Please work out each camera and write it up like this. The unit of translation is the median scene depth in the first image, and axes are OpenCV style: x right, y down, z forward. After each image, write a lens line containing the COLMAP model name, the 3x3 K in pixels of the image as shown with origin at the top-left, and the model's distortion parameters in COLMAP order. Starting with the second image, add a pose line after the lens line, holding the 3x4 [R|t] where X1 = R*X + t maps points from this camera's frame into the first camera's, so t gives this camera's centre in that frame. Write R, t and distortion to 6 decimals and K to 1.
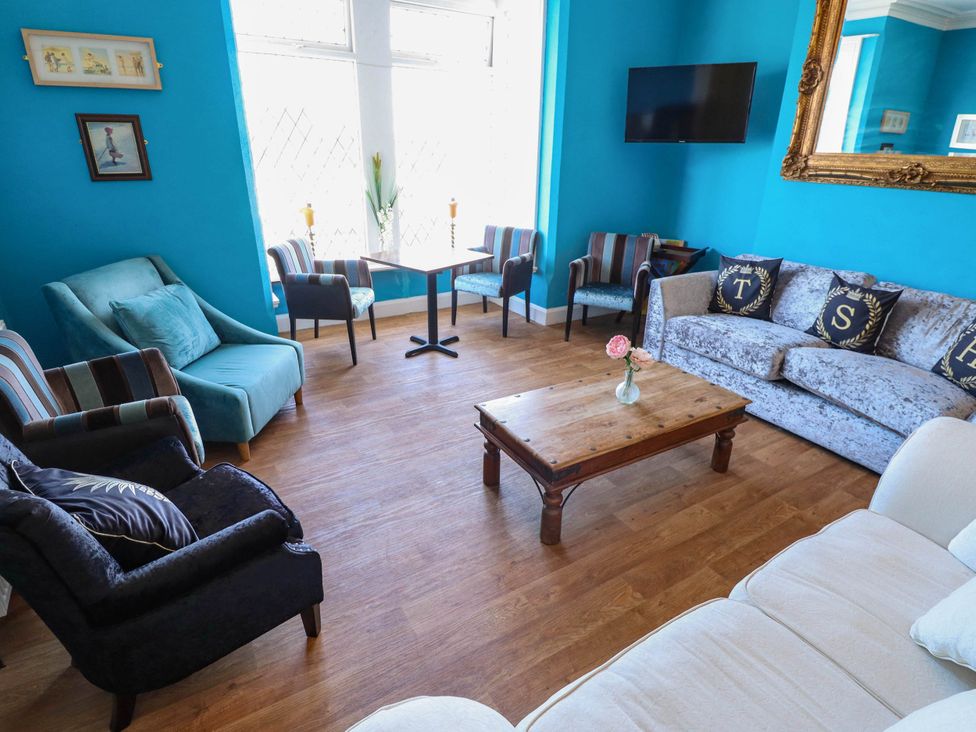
lens RADIAL K [[519.2, 0, 482.7], [0, 519.2, 368.3], [0, 0, 1]] dist [-0.006621, -0.009463]
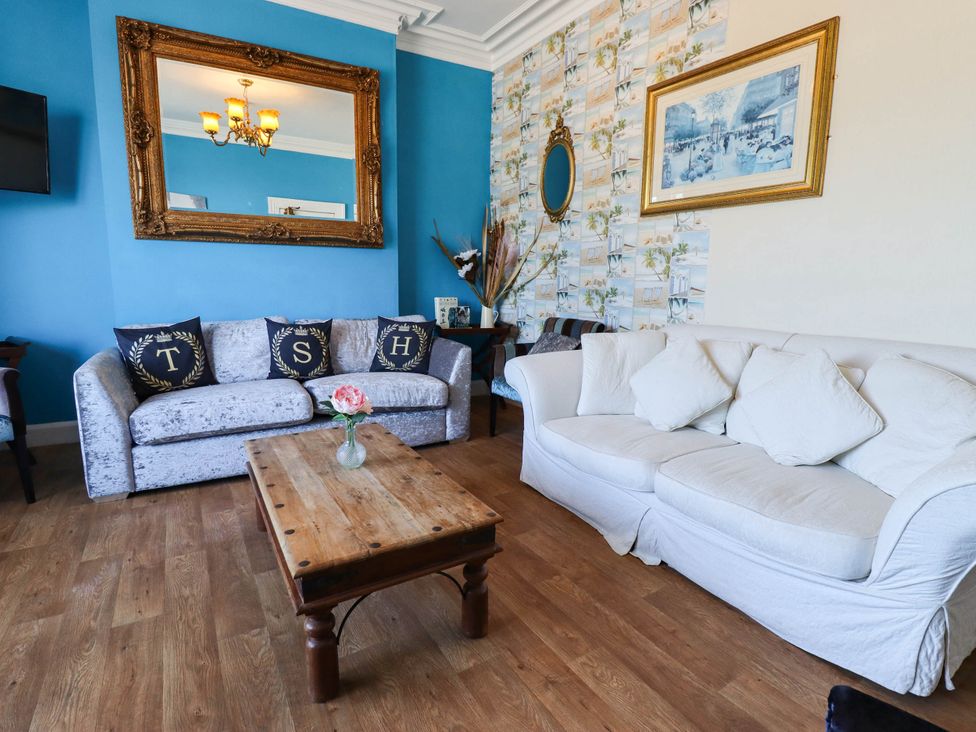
lens RADIAL K [[519.2, 0, 495.8], [0, 519.2, 363.7], [0, 0, 1]] dist [-0.006621, -0.009463]
pose [[-0.038502, -0.173337, 0.984110, -0.367462], [0.374698, 0.910476, 0.175027, -0.102571], [-0.926347, 0.375483, 0.029894, 0.523604]]
